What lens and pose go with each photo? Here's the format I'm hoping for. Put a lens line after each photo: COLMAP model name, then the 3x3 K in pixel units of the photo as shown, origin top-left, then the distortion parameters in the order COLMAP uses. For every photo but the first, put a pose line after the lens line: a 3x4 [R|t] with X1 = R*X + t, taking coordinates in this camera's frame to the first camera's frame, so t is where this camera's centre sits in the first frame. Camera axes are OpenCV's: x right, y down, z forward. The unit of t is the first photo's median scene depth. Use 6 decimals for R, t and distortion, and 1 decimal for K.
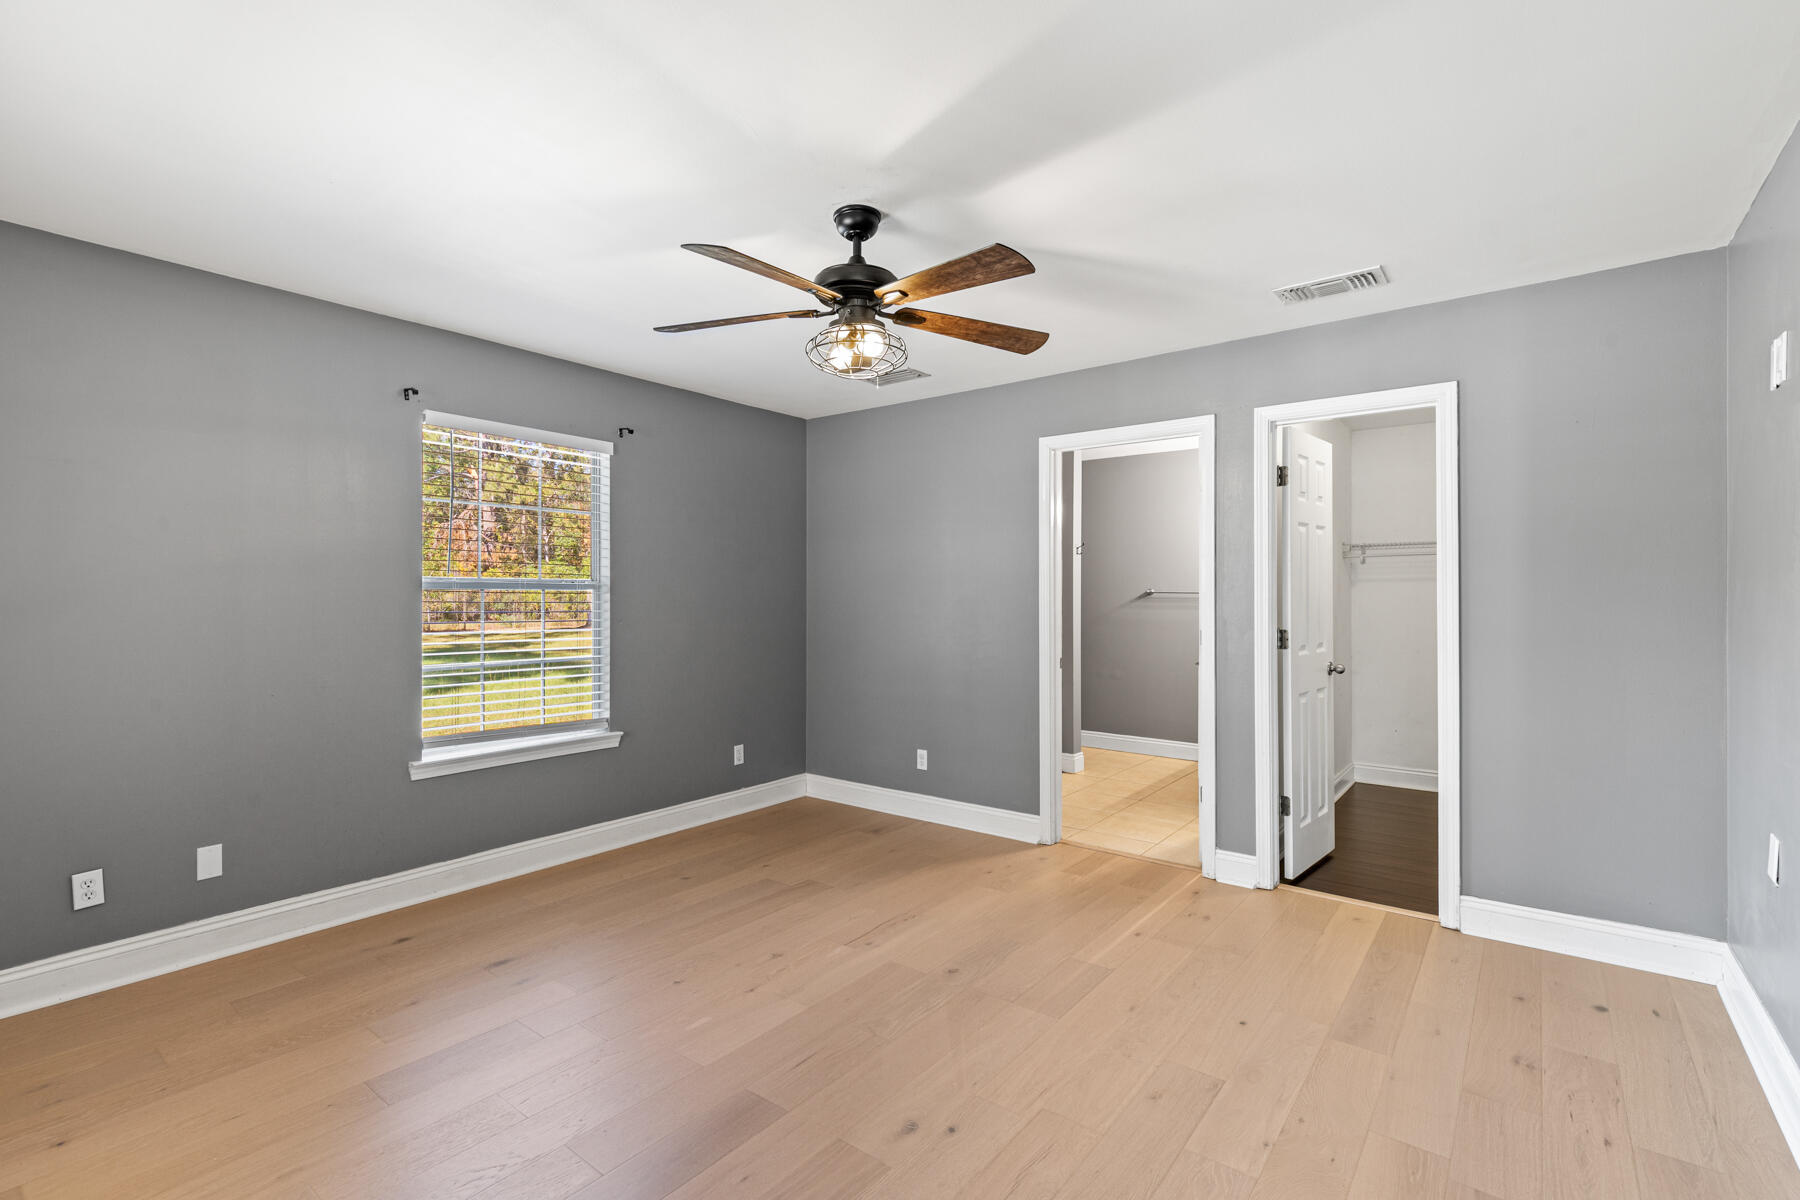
lens RADIAL K [[813.3, 0, 907.0], [0, 813.3, 595.3], [0, 0, 1]] dist [0.010943, -0.000558]
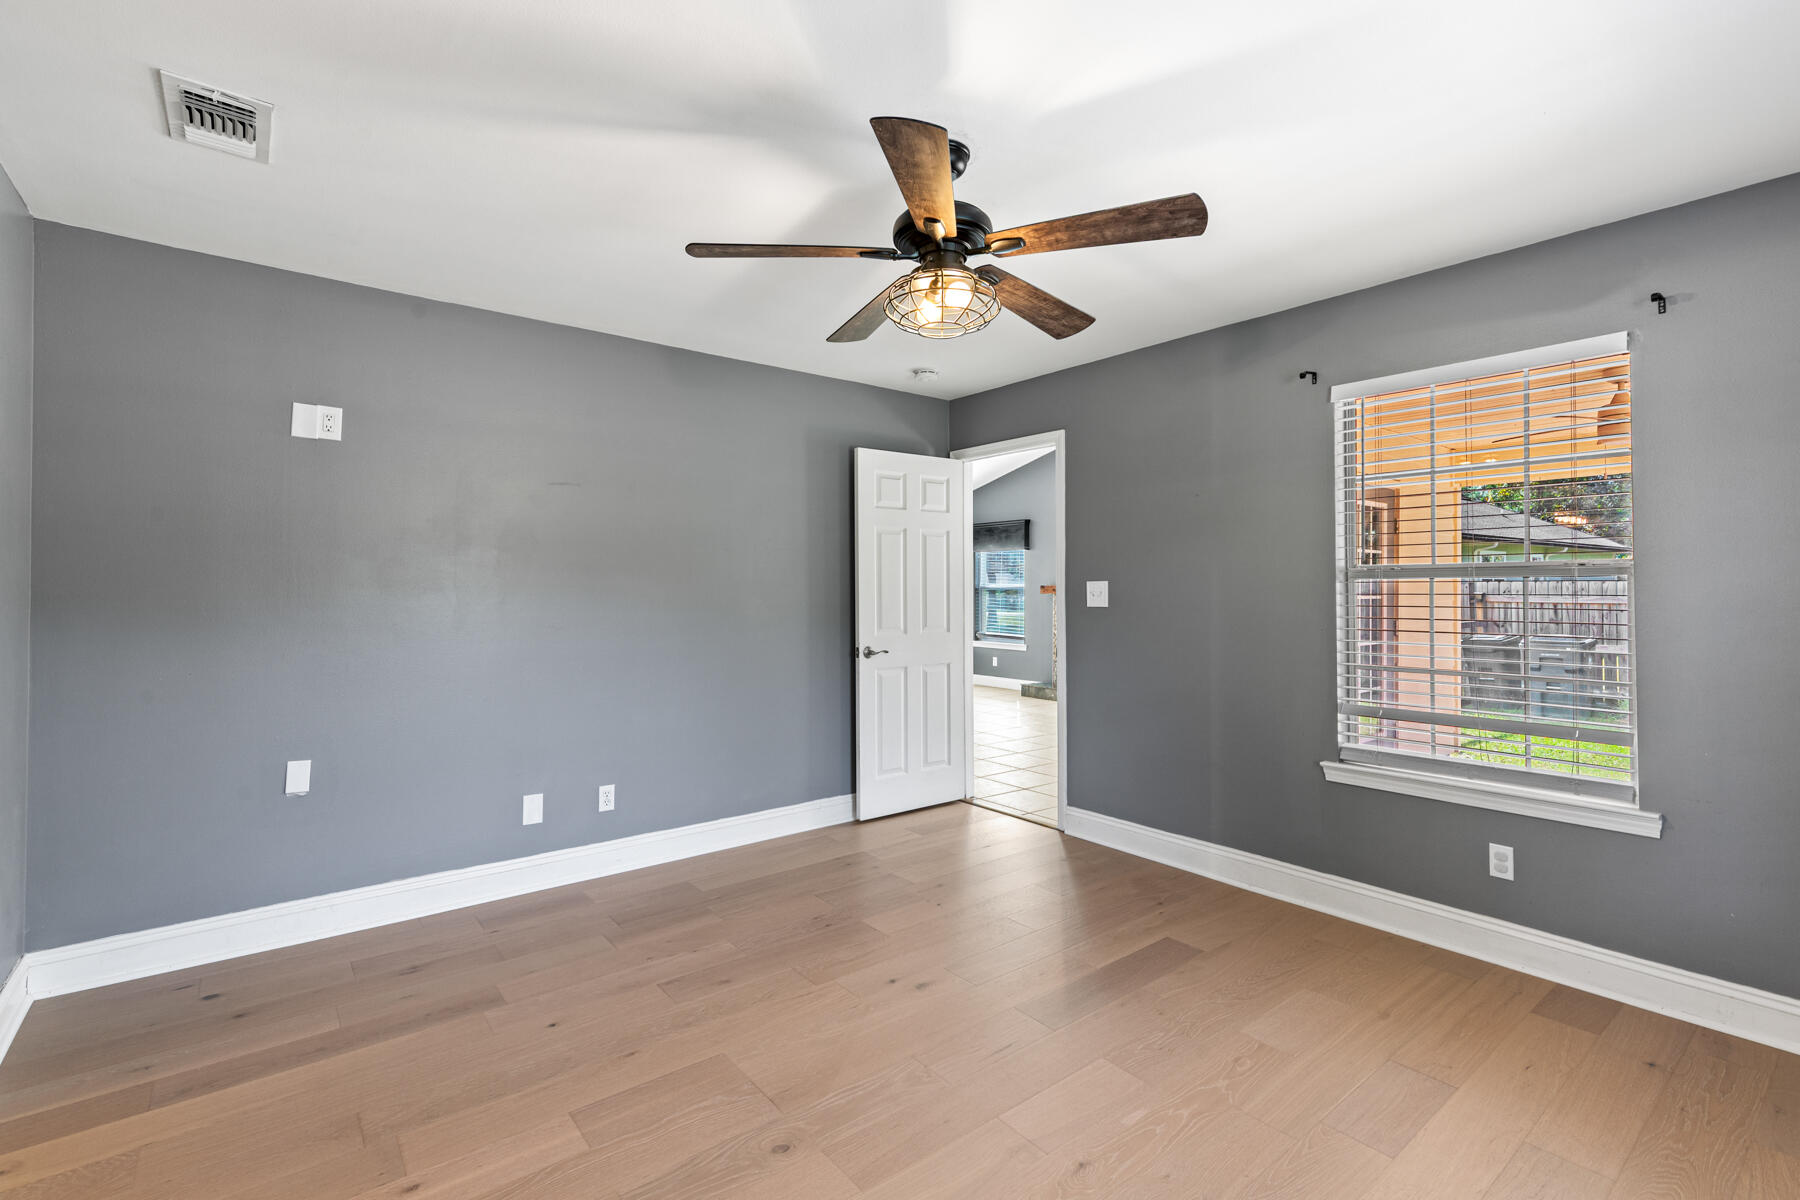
lens RADIAL K [[813.3, 0, 907.0], [0, 813.3, 595.3], [0, 0, 1]] dist [0.010943, -0.000558]
pose [[-0.973677, -0.001513, 0.227926, -0.229471], [-0.002356, 0.999991, -0.003426, 0.013638], [-0.227918, -0.003873, -0.973673, 1.915981]]
